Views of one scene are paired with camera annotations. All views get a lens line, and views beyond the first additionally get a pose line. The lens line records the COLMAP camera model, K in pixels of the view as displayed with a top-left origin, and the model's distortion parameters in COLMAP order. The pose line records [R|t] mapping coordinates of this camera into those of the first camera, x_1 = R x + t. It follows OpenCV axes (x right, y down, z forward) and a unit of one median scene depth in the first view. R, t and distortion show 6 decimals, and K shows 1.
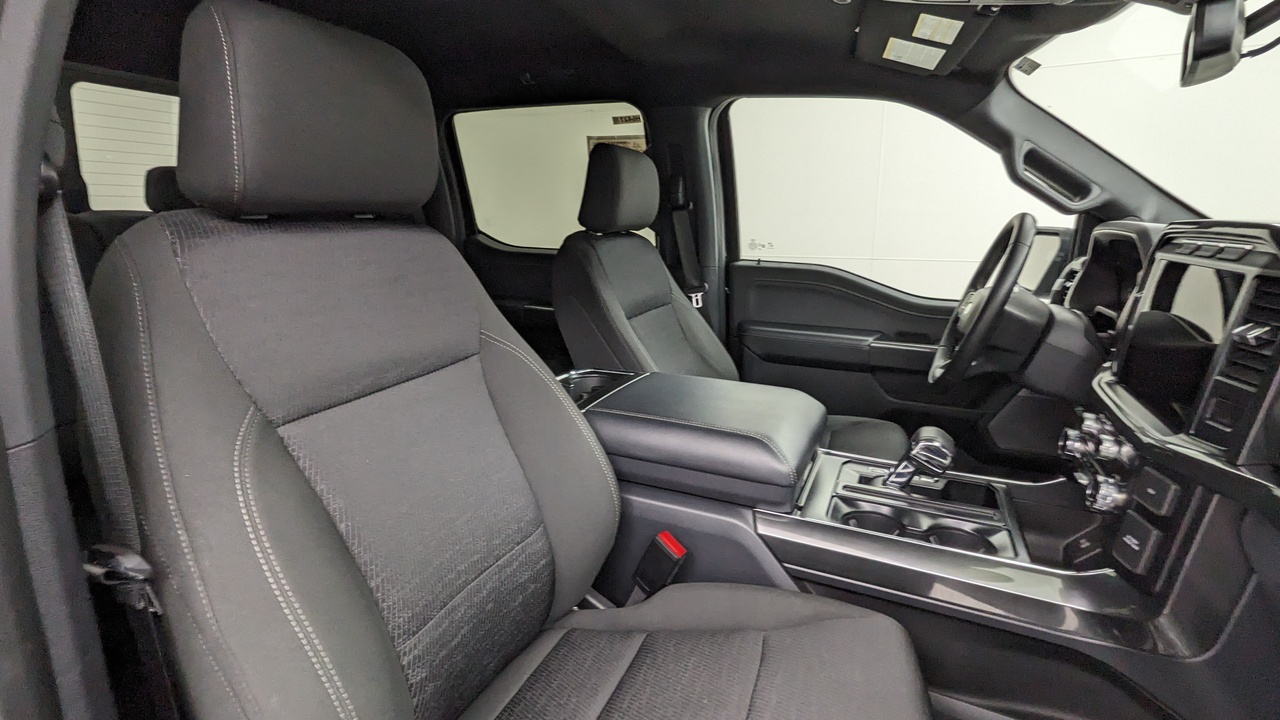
lens RADIAL K [[609.4, 0, 640.0], [0, 609.4, 360.0], [0, 0, 1]] dist [0.001676, 0.000351]
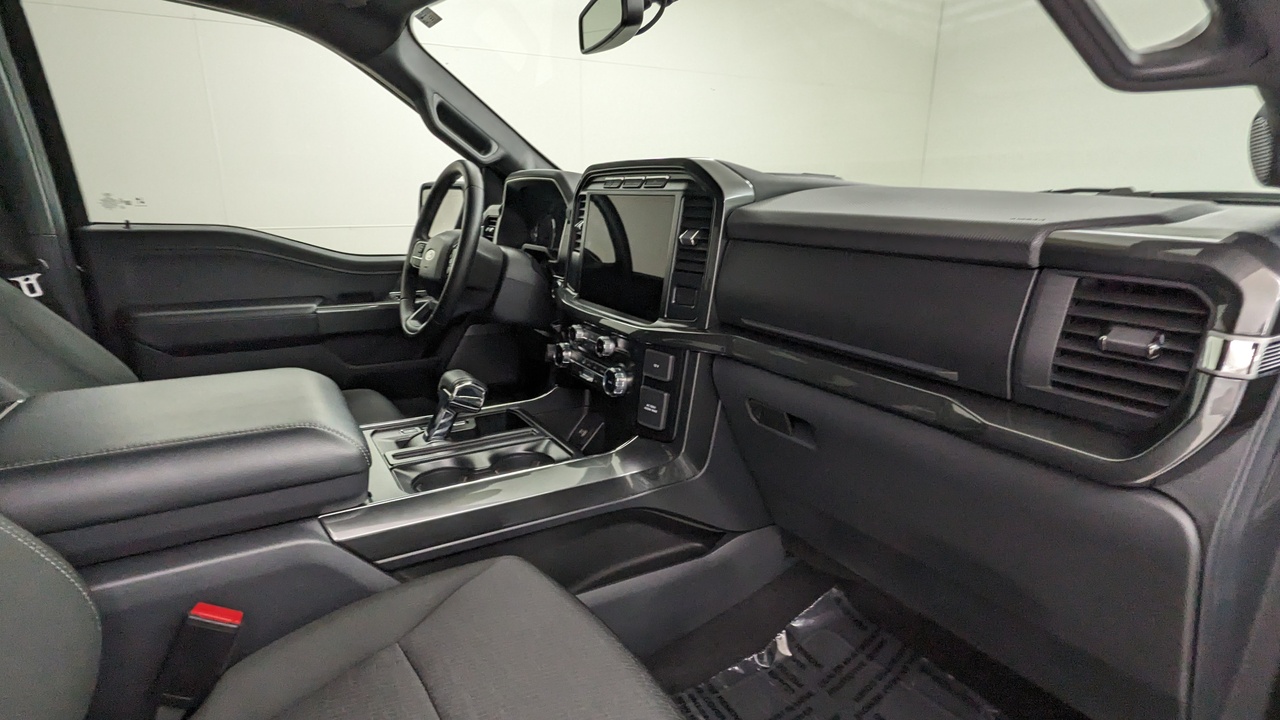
lens RADIAL K [[609.4, 0, 640.0], [0, 609.4, 360.0], [0, 0, 1]] dist [0.001676, 0.000351]
pose [[0.565197, -0.213186, 0.796934, -0.127886], [0.177293, 0.974849, 0.135042, 0.011765], [-0.805680, 0.064965, 0.588778, 0.151991]]
